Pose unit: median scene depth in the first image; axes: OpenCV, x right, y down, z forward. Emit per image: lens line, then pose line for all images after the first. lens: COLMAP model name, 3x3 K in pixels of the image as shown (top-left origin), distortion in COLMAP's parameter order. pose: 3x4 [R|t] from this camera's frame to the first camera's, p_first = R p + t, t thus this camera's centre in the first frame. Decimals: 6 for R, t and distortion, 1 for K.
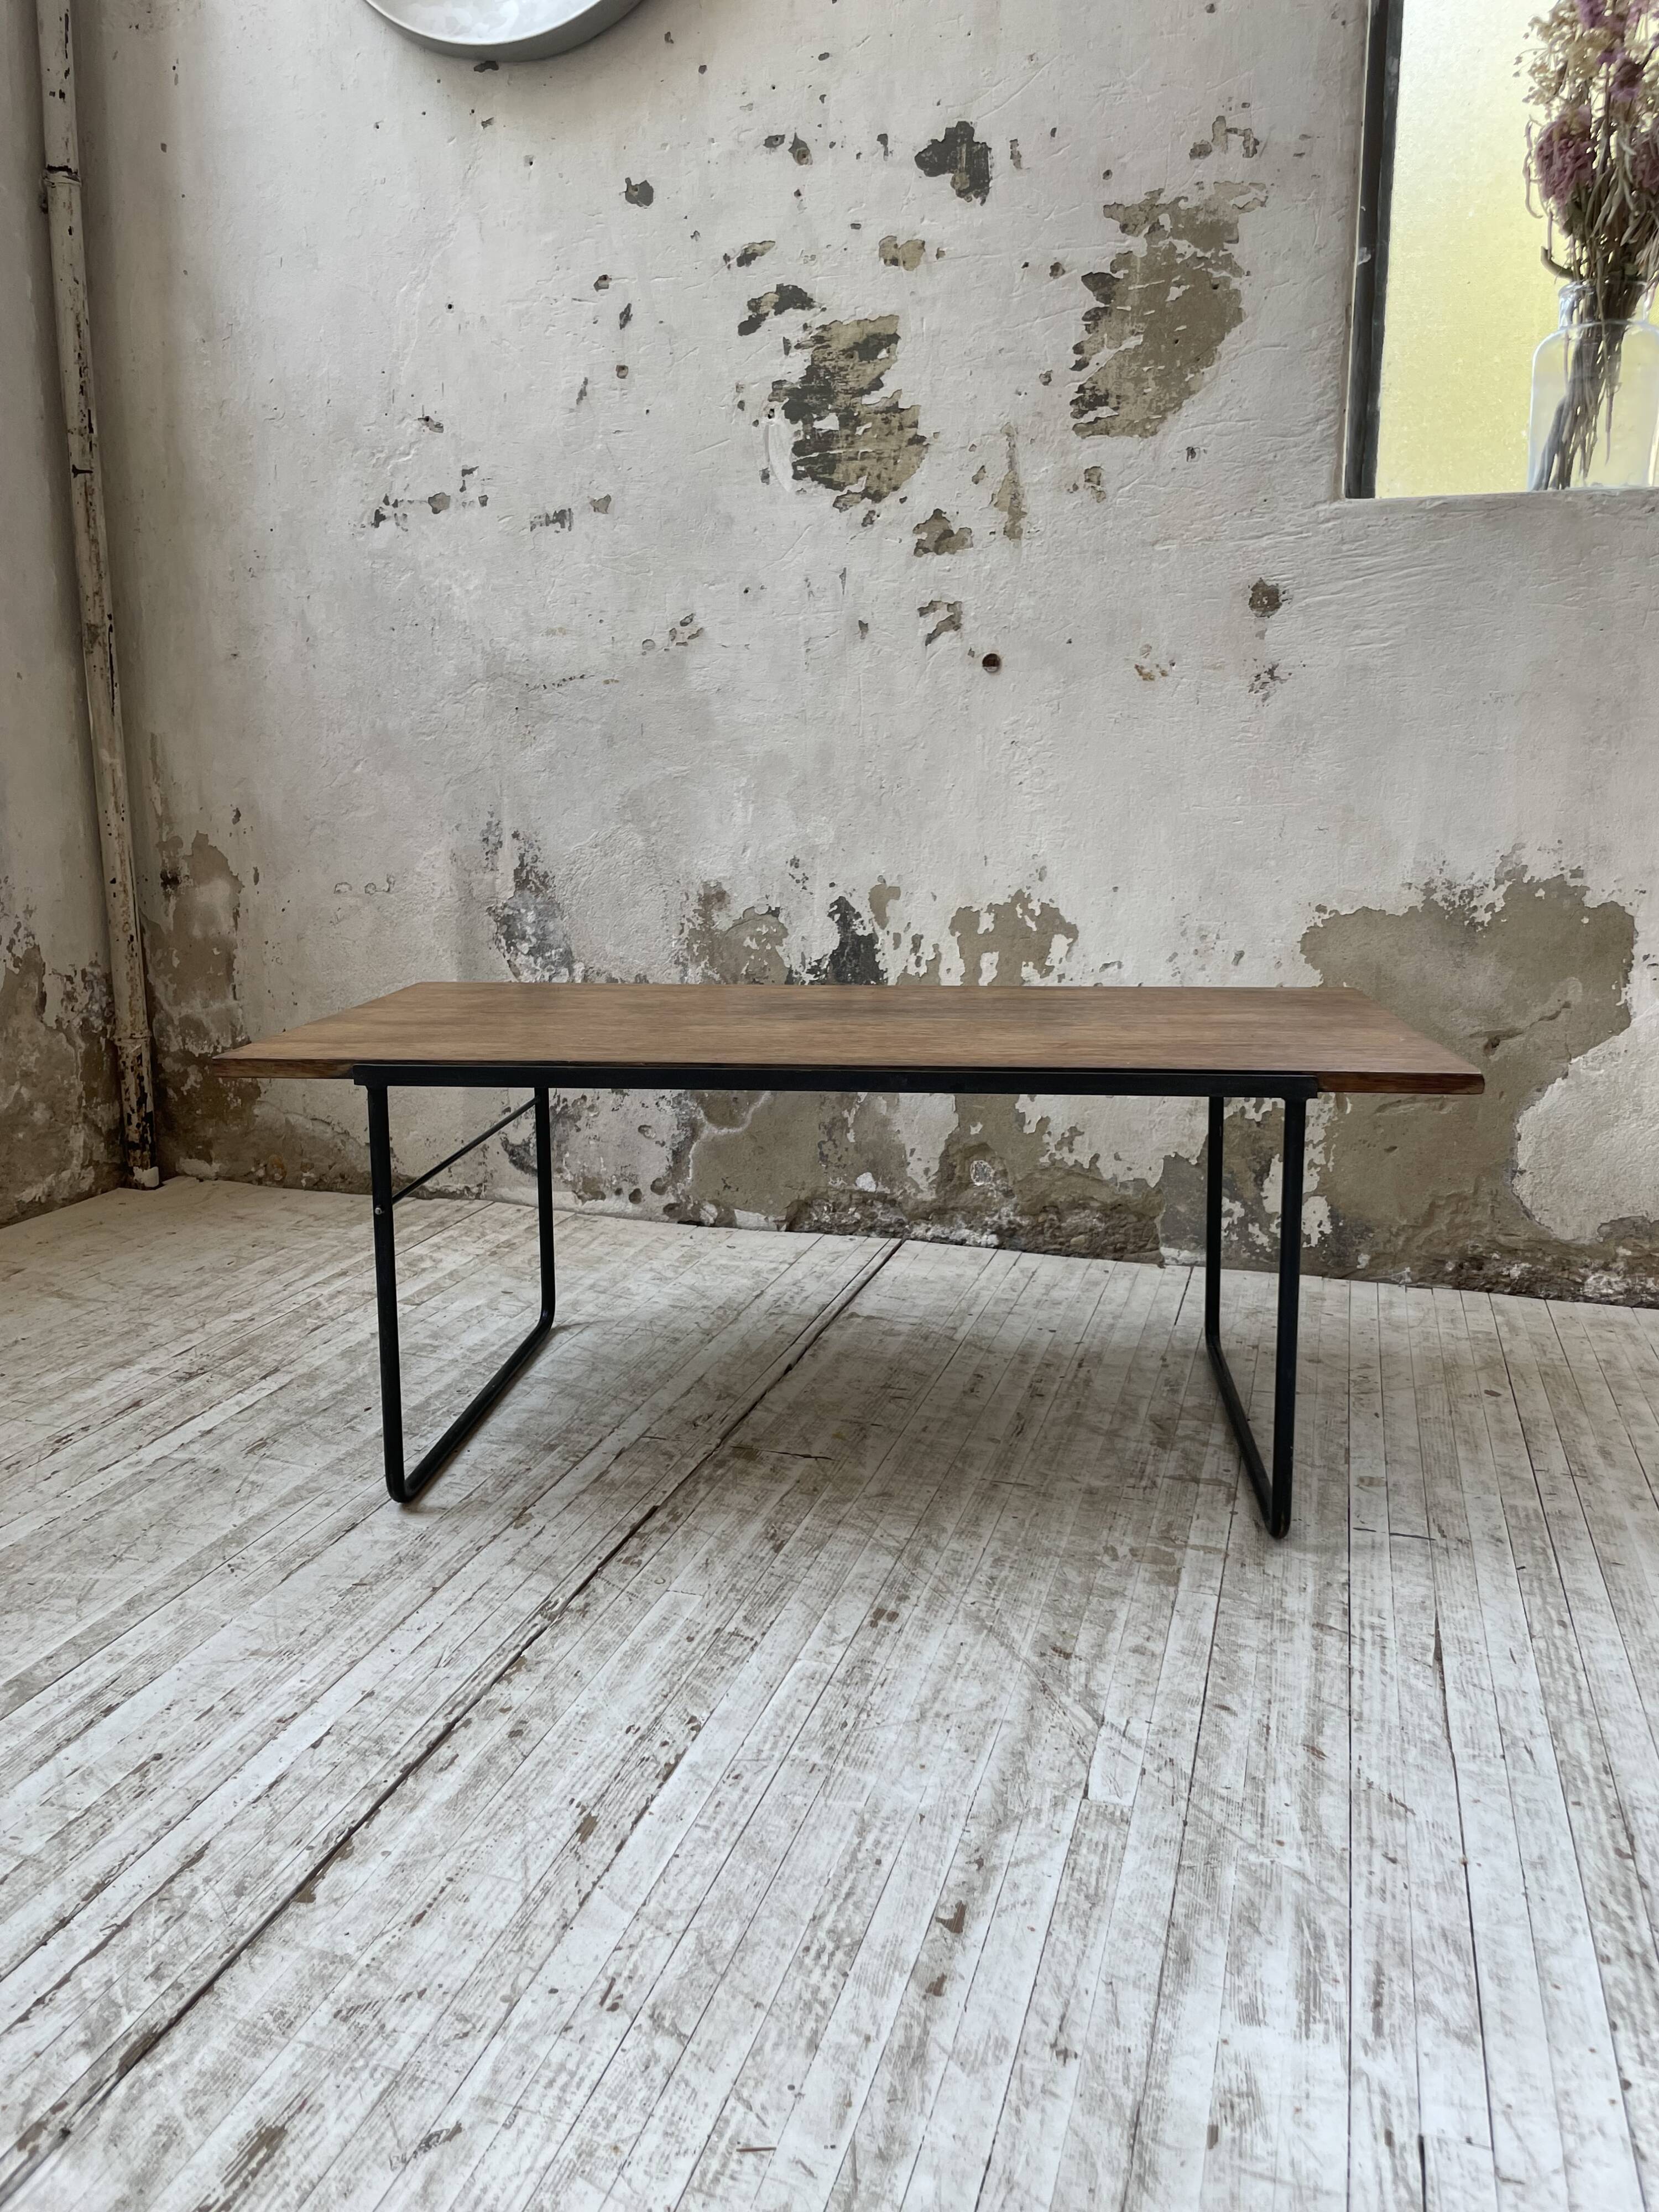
lens RADIAL K [[1684.9, 0, 824.1], [0, 1684.9, 1101.7], [0, 0, 1]] dist [0.087270, -0.126676]
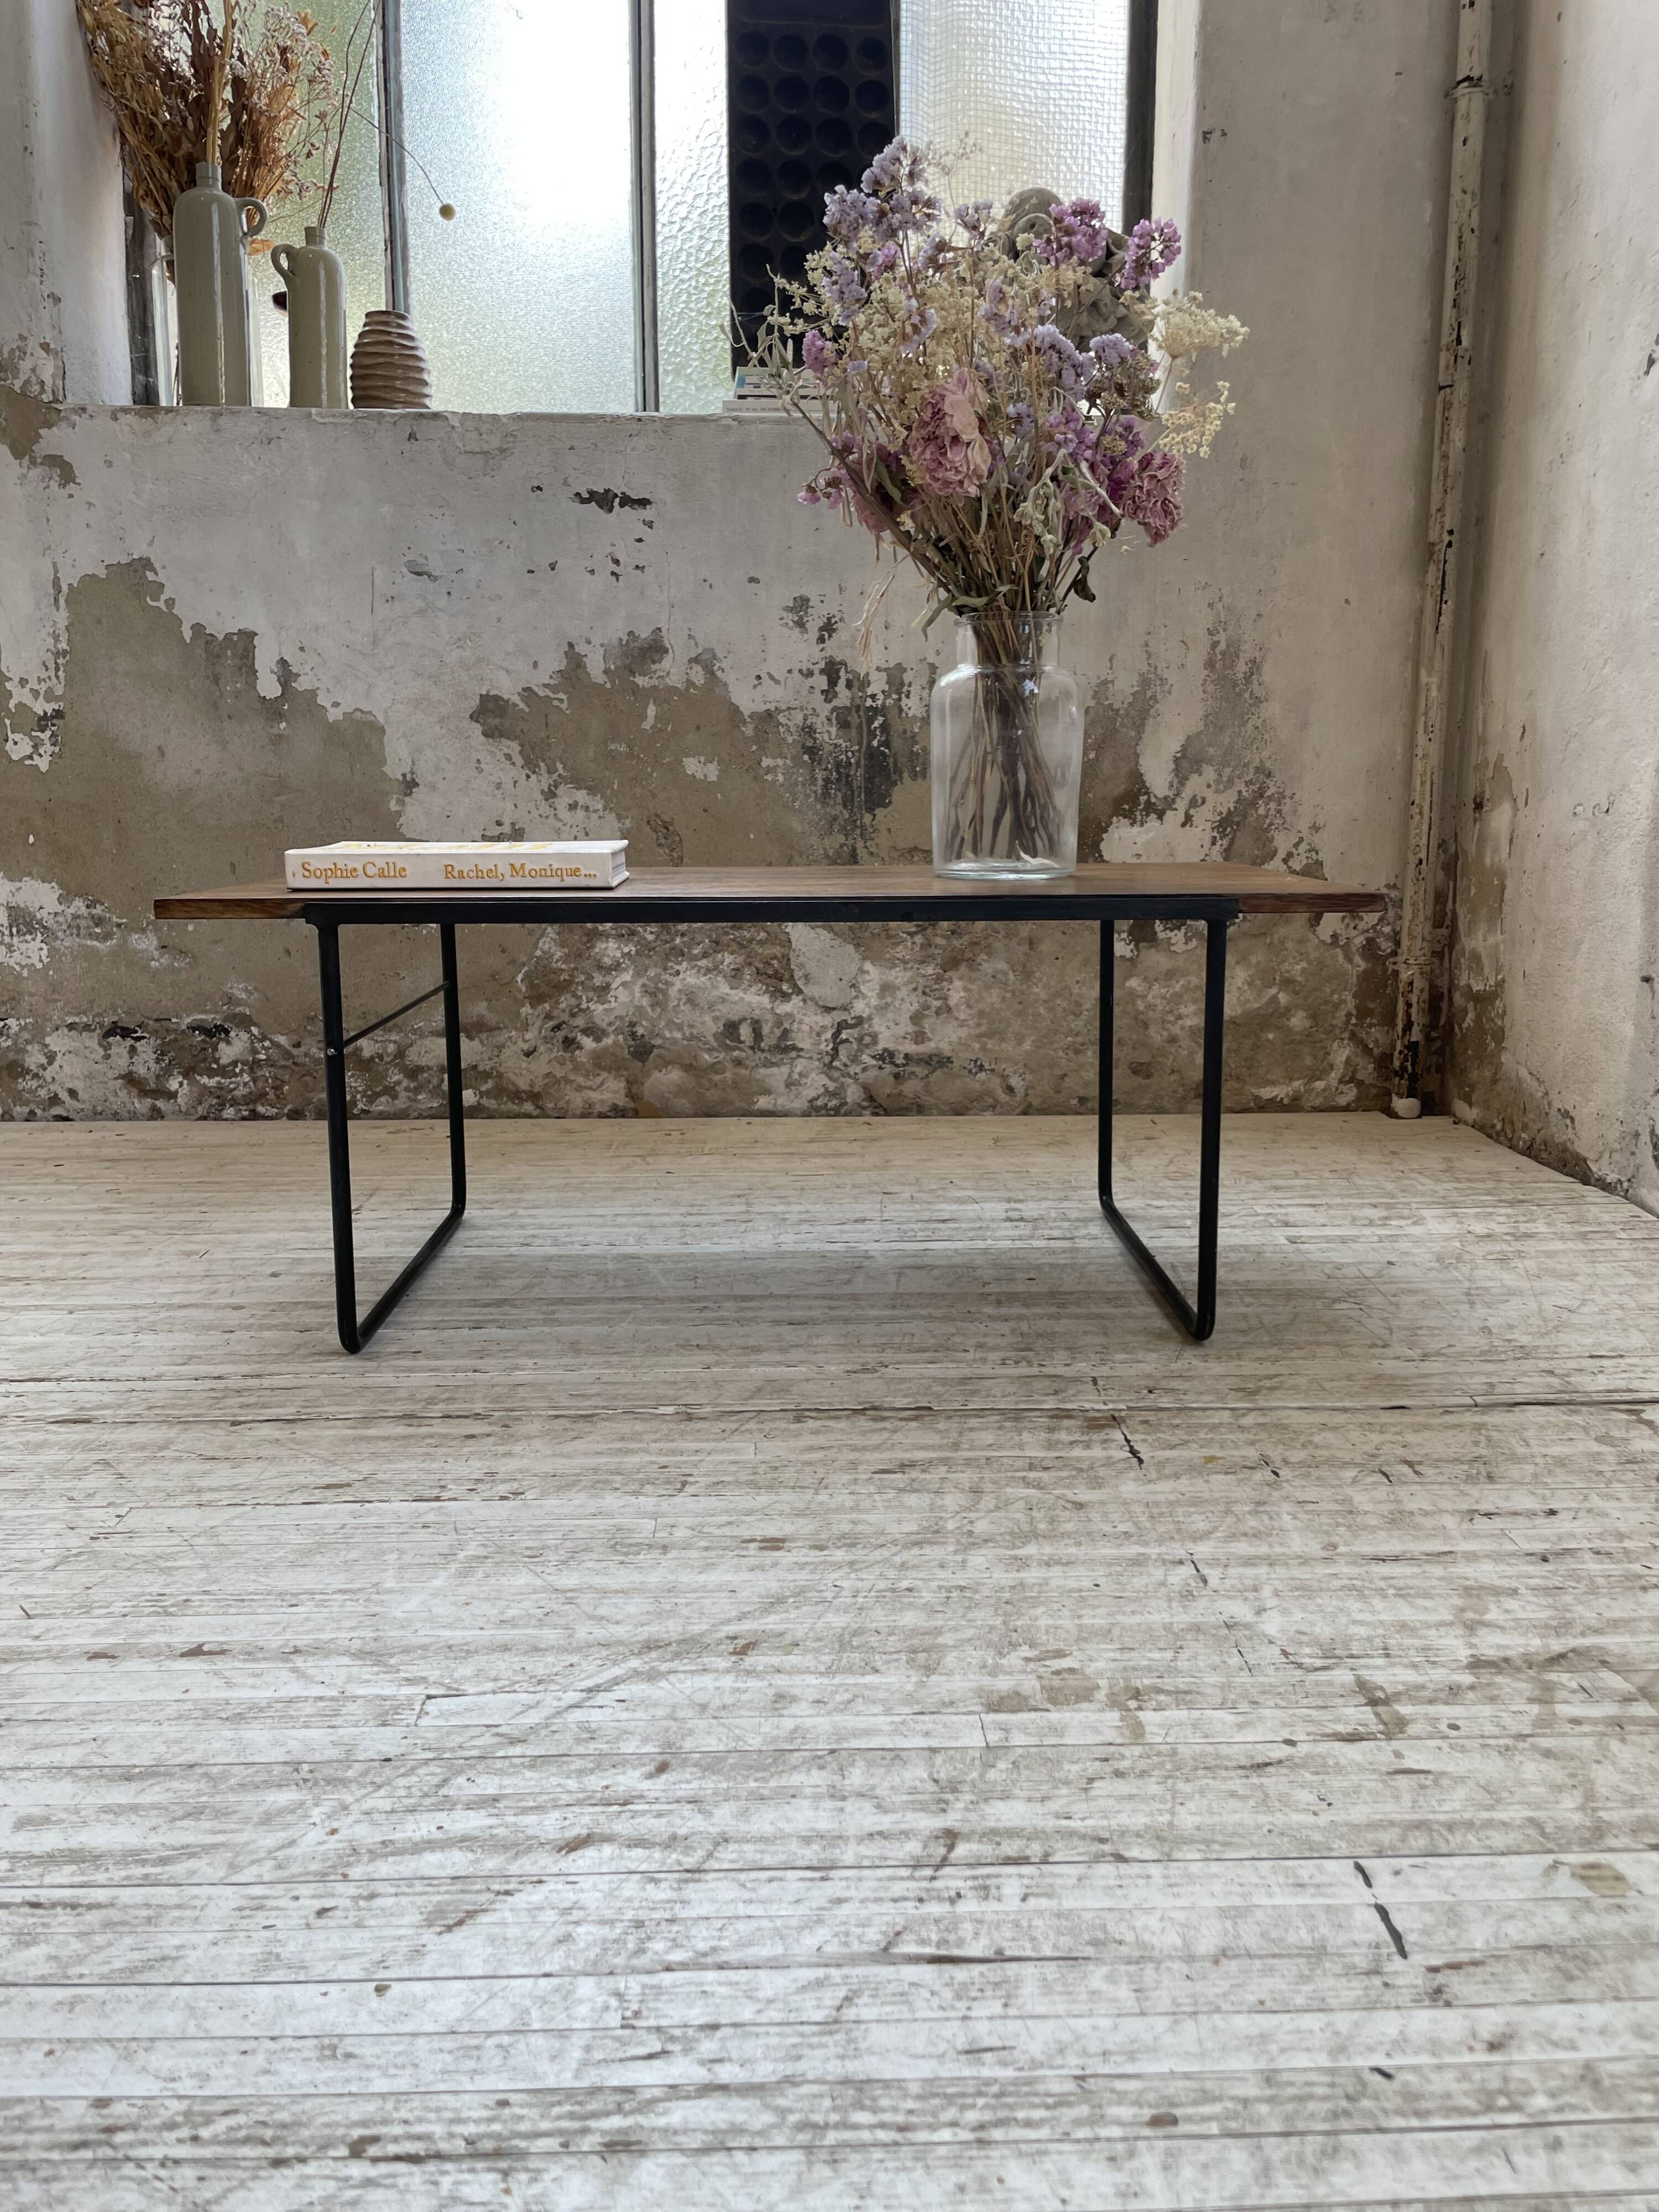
lens RADIAL K [[1684.9, 0, 835.1], [0, 1684.9, 1088.0], [0, 0, 1]] dist [0.087270, -0.126676]
pose [[0.328449, 0.159523, -0.930953, 0.508883], [-0.181164, 0.977974, 0.103664, -0.010803], [0.926985, 0.134607, 0.350114, 0.441059]]
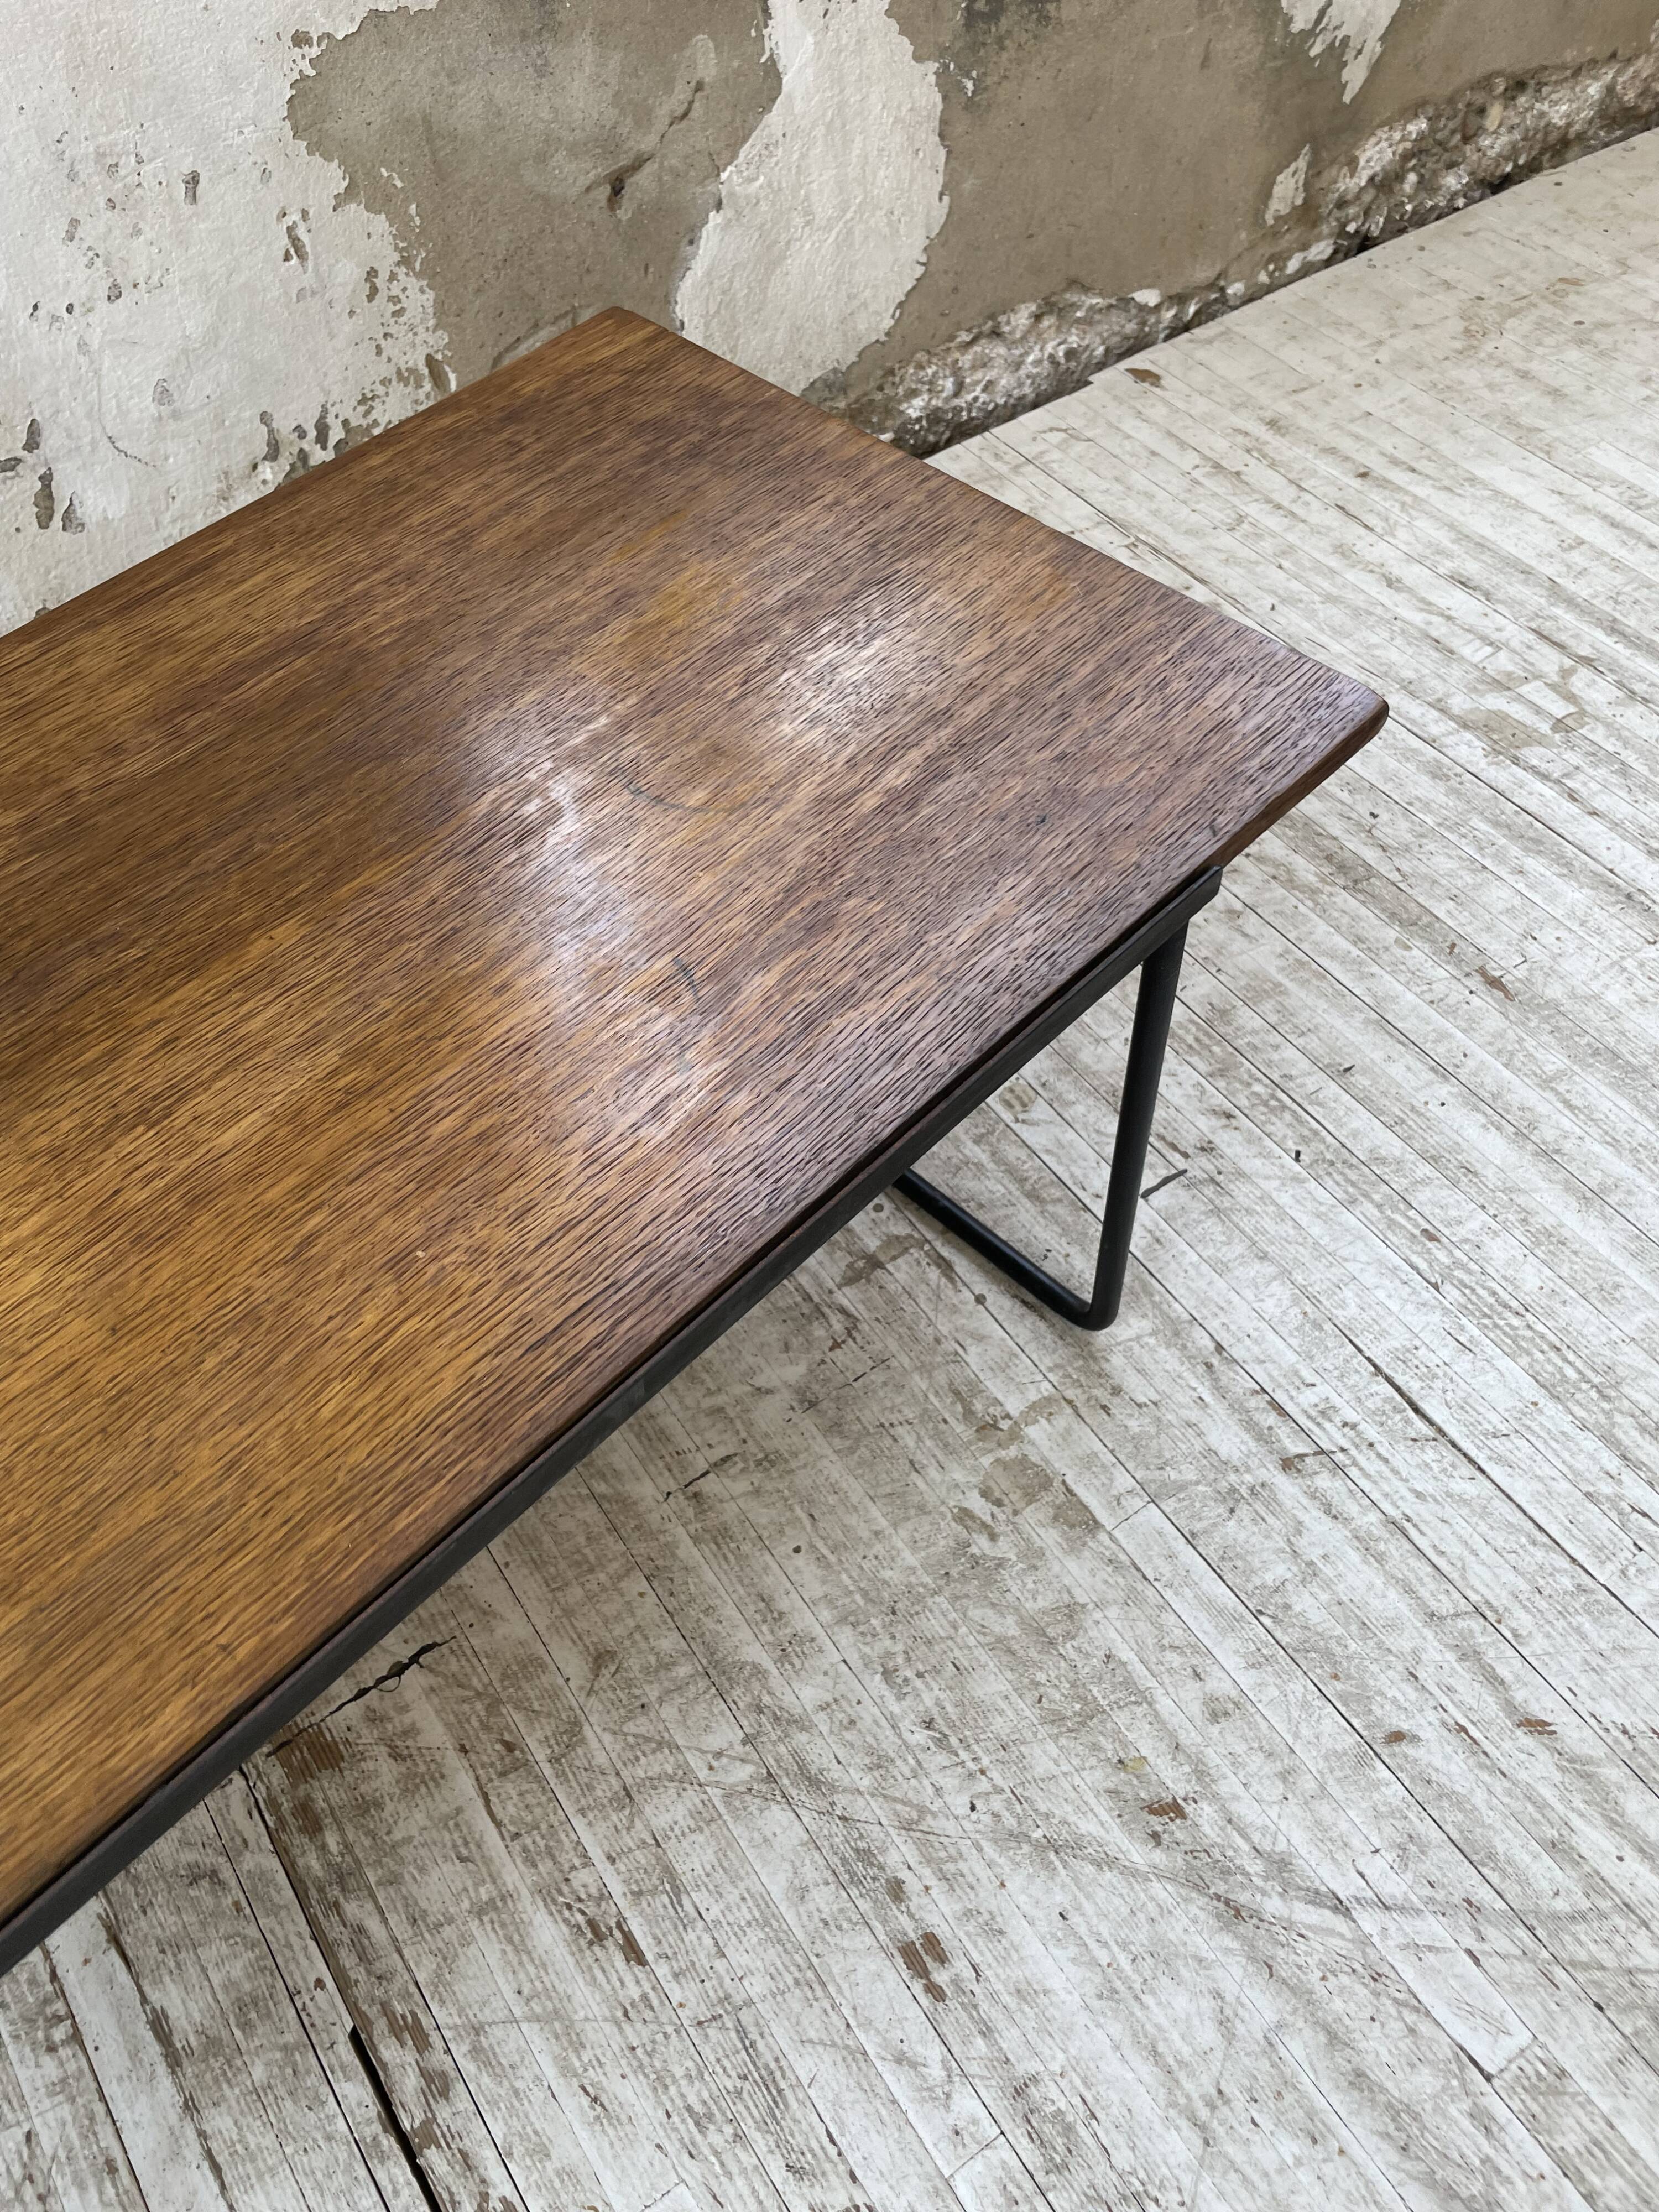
lens RADIAL K [[1684.9, 0, 808.3], [0, 1684.9, 1093.5], [0, 0, 1]] dist [0.087270, -0.126676]
pose [[0.626336, -0.640008, 0.445077, -0.042587], [0.200869, 0.684158, 0.701127, -0.229329], [-0.753230, -0.349738, 0.557071, 0.500378]]
